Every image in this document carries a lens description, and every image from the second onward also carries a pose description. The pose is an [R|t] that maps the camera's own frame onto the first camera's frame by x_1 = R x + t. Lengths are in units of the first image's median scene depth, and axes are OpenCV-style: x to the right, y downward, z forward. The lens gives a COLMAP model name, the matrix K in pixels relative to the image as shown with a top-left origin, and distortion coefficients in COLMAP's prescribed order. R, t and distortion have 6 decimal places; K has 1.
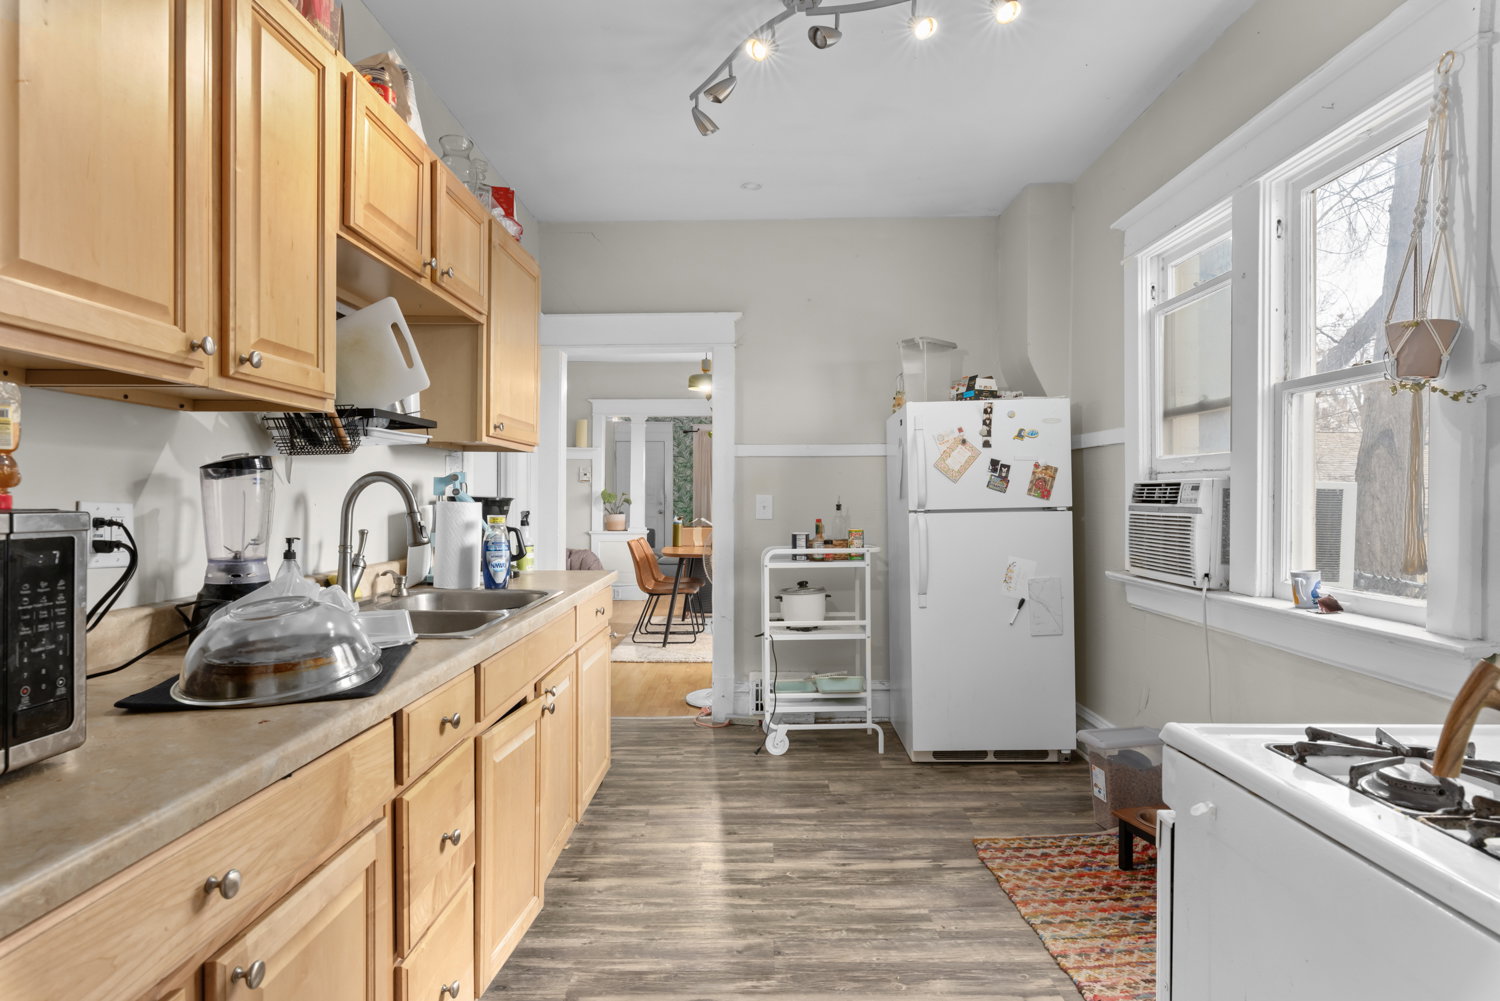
lens RADIAL K [[817.6, 0, 748.4], [0, 817.6, 498.7], [0, 0, 1]] dist [0.003393, 0.000488]
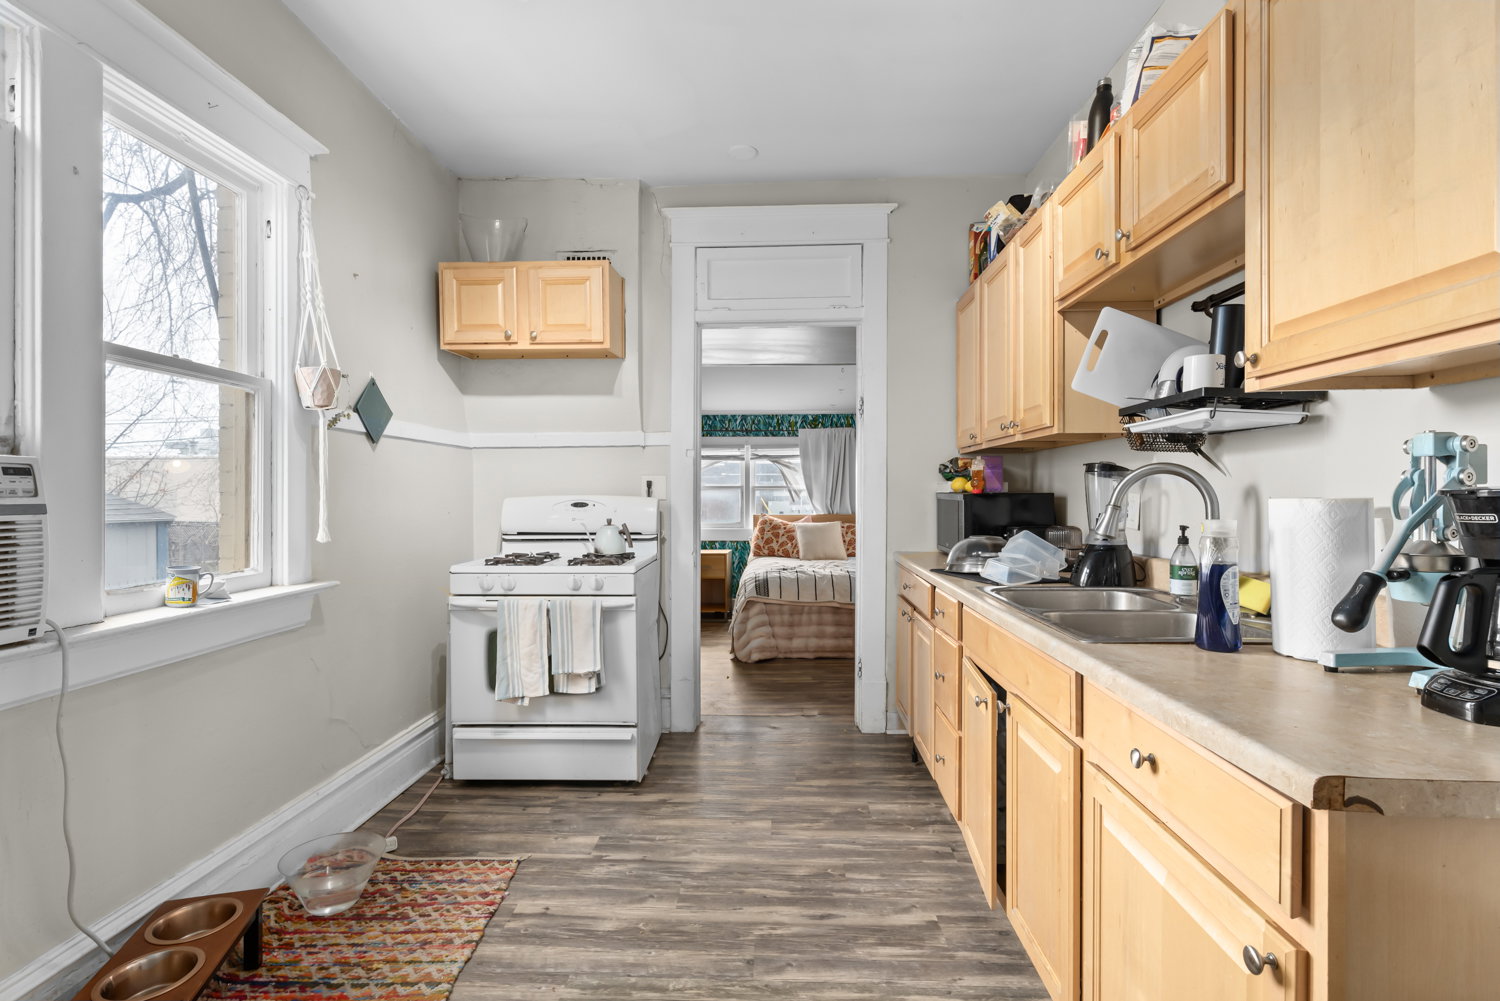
lens RADIAL K [[730.9, 0, 752.1], [0, 730.9, 497.6], [0, 0, 1]] dist [0.000481, 0.000051]
pose [[-0.999769, -0.000481, 0.021508, 0.014746], [-0.000442, 0.999998, 0.001816, 0.006902], [-0.021509, 0.001806, -0.999767, 1.843132]]
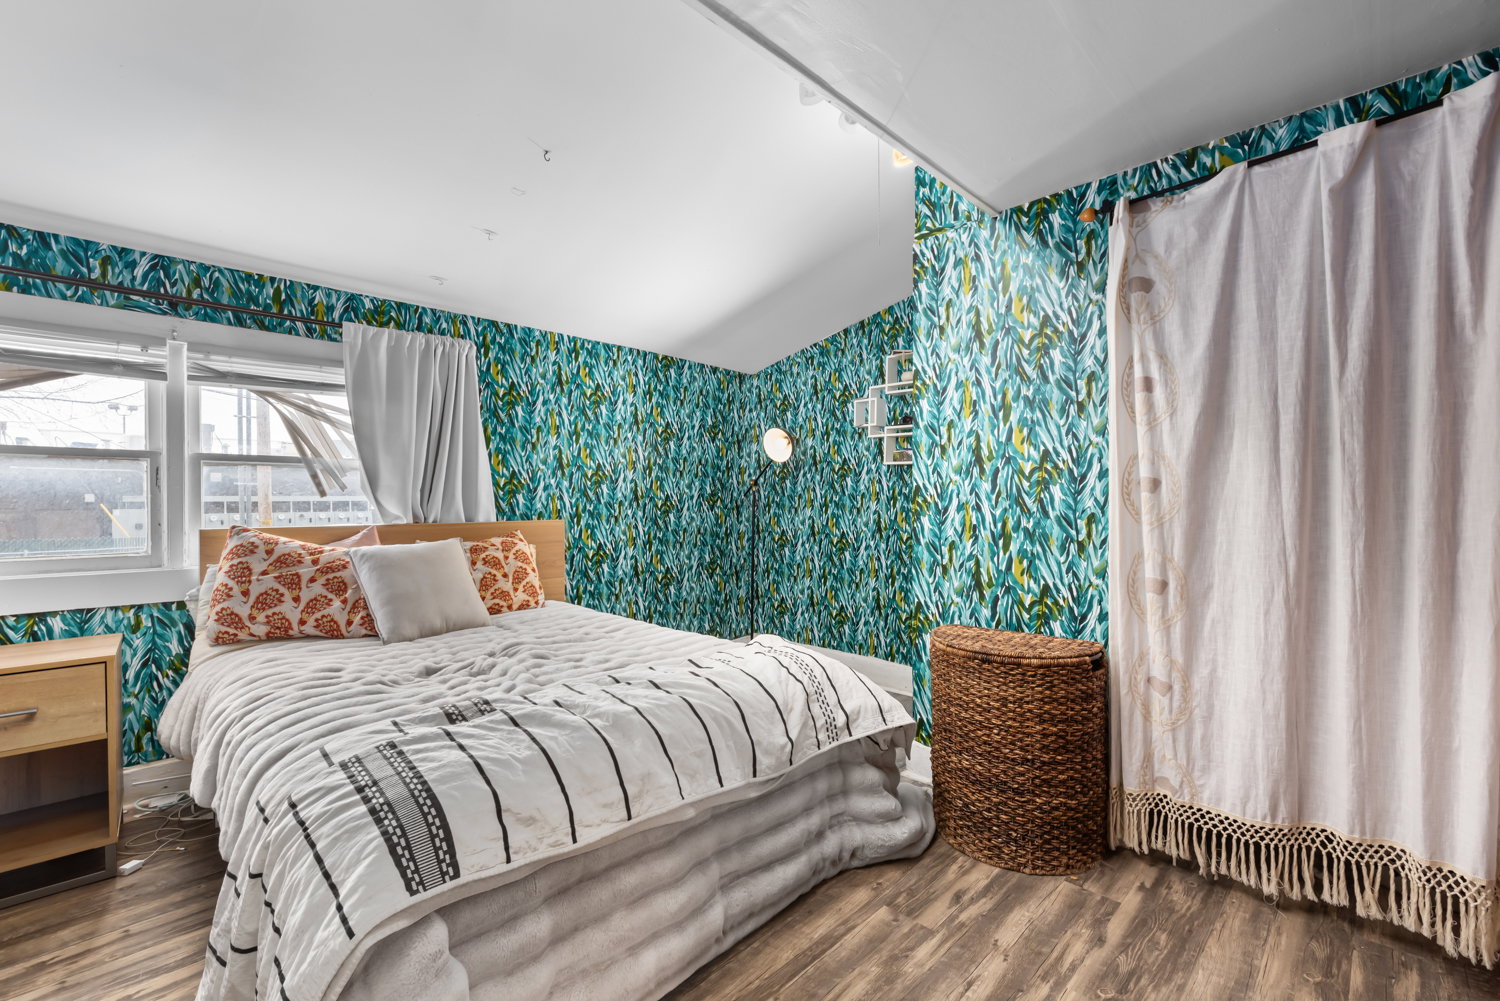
lens RADIAL K [[649.8, 0, 752.6], [0, 649.8, 505.4], [0, 0, 1]] dist [0.001493, 0.000362]
pose [[-0.690833, -0.000980, -0.723013, 0.070844], [0.004492, 0.999974, -0.005647, 0.020855], [0.723000, -0.007149, -0.690811, 1.344366]]
